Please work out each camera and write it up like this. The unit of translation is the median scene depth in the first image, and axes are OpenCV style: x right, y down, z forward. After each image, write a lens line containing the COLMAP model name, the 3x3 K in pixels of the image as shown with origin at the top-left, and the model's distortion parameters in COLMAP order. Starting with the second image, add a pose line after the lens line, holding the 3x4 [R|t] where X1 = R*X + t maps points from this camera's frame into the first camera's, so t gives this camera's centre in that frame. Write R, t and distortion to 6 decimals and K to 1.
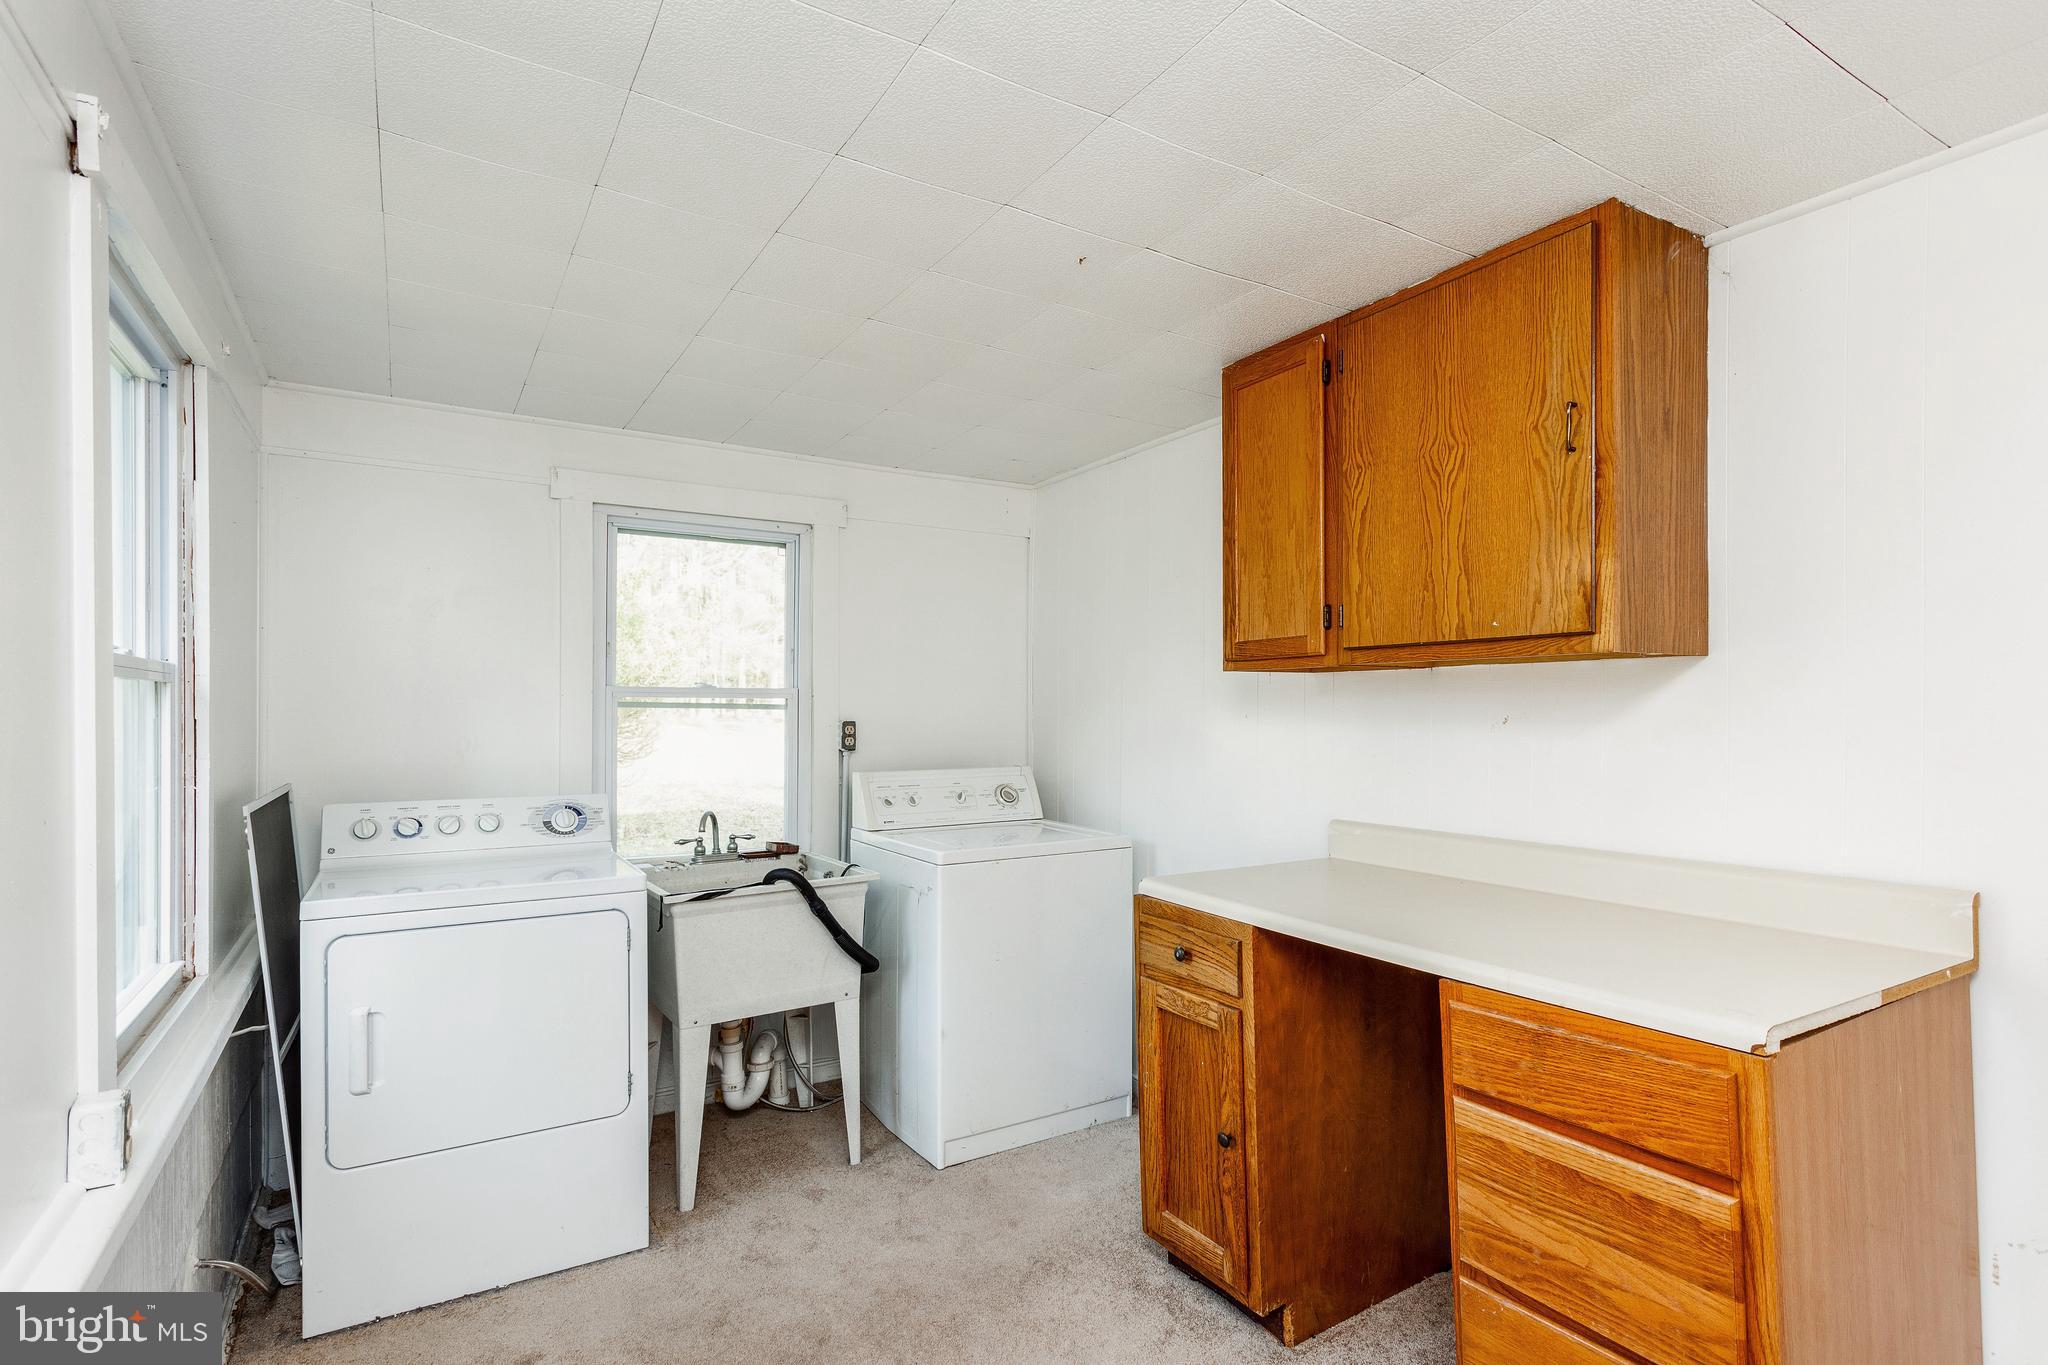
lens RADIAL K [[996.6, 0, 1041.2], [0, 996.6, 696.2], [0, 0, 1]] dist [-0.000964, -0.000575]
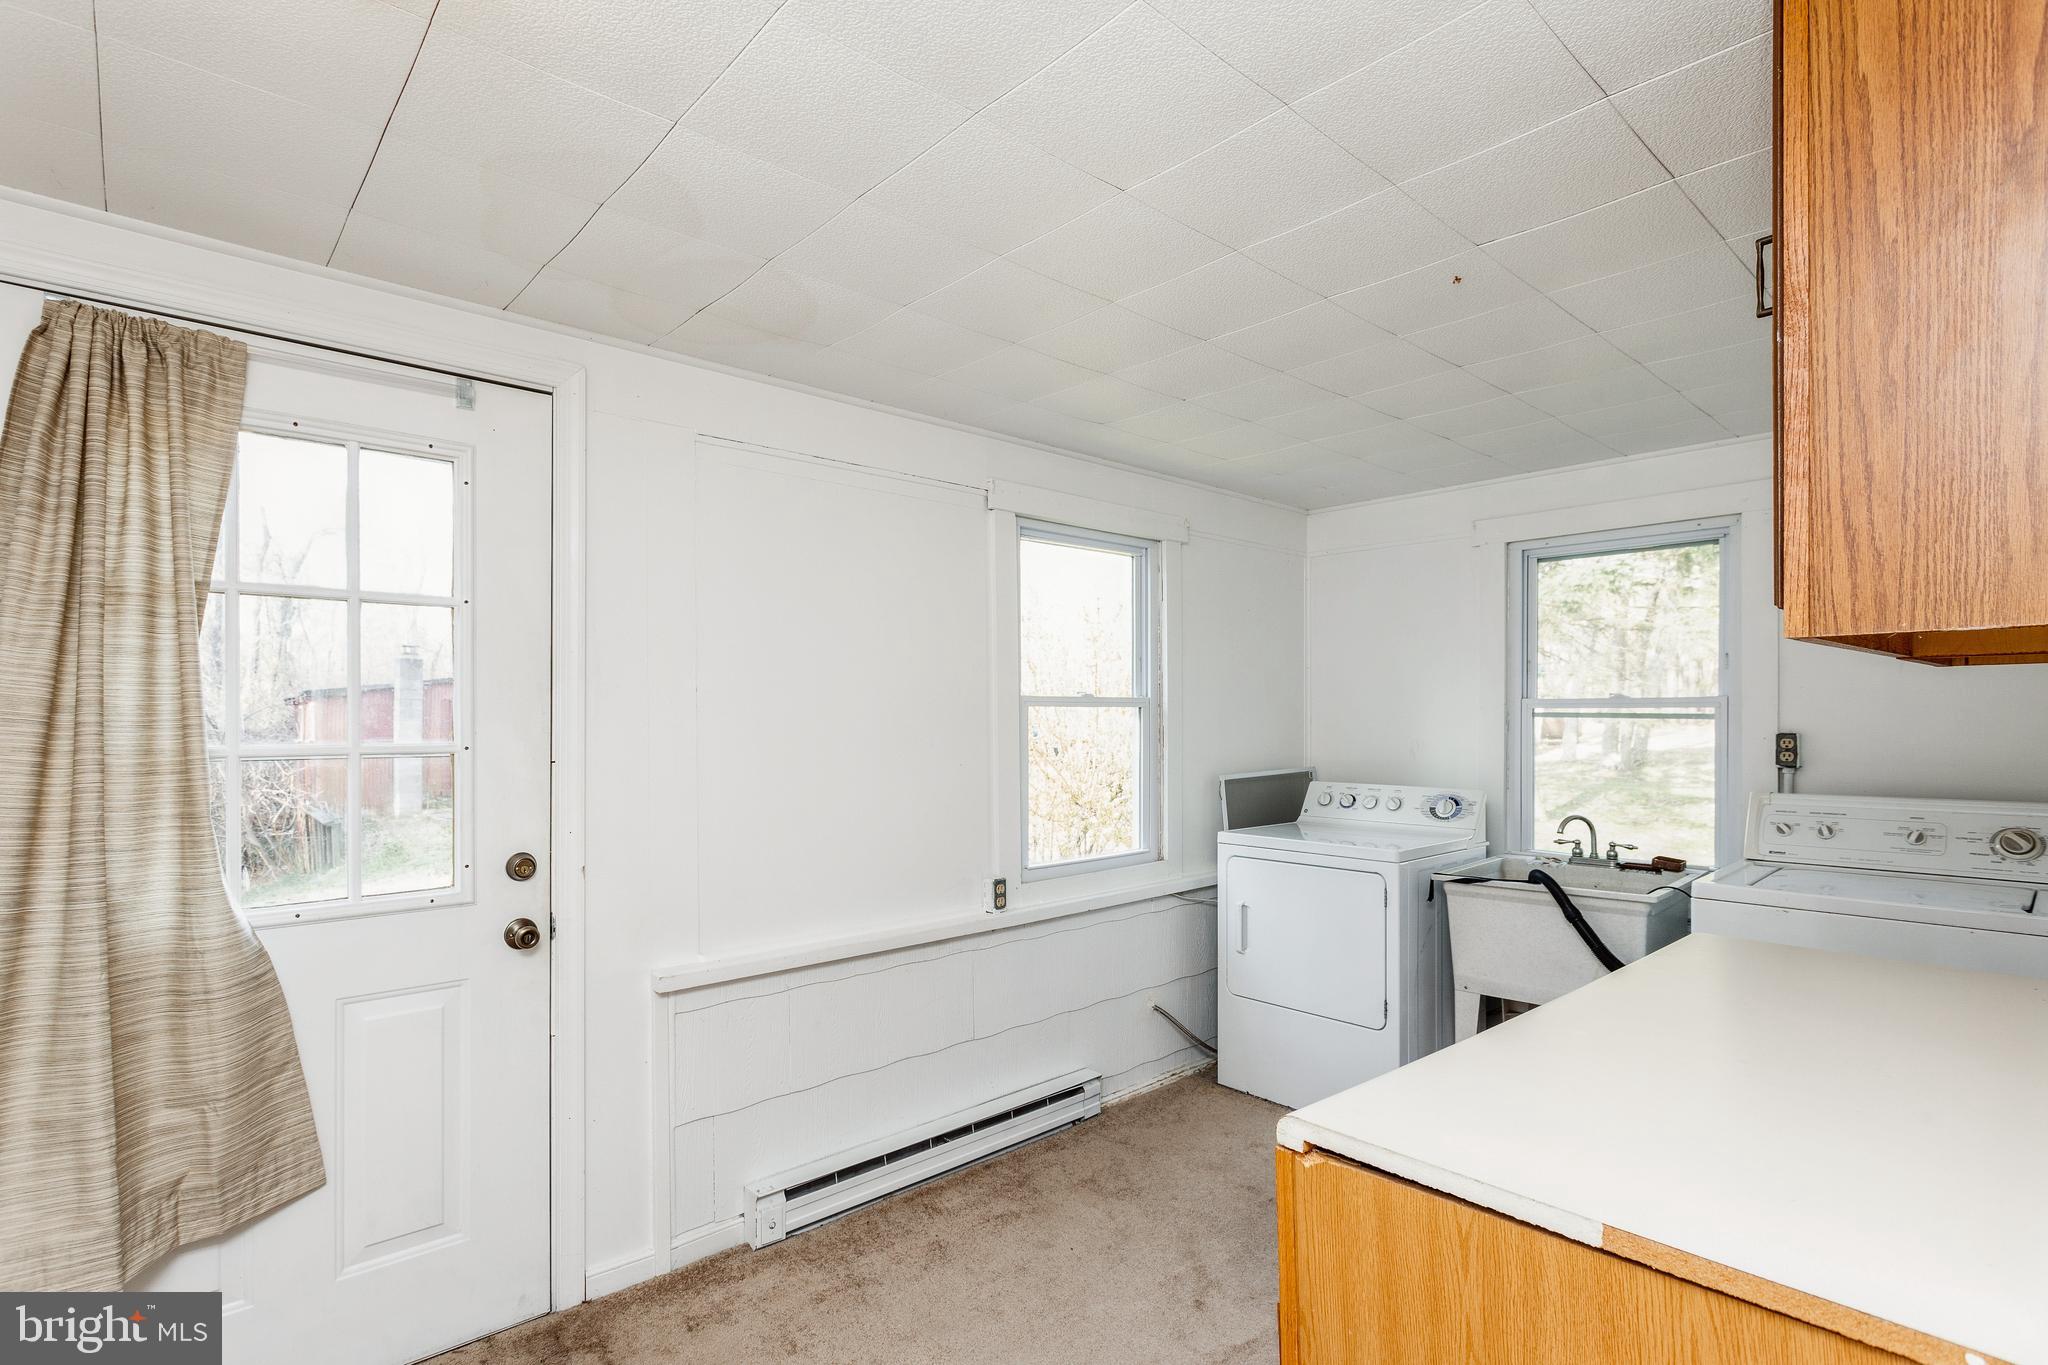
lens RADIAL K [[996.6, 0, 1076.5], [0, 996.6, 710.4], [0, 0, 1]] dist [-0.000964, -0.000575]
pose [[0.216427, -0.005774, -0.976282, 0.576188], [0.016646, 0.999859, -0.002223, -0.003282], [0.976157, -0.015770, 0.216493, 0.247670]]
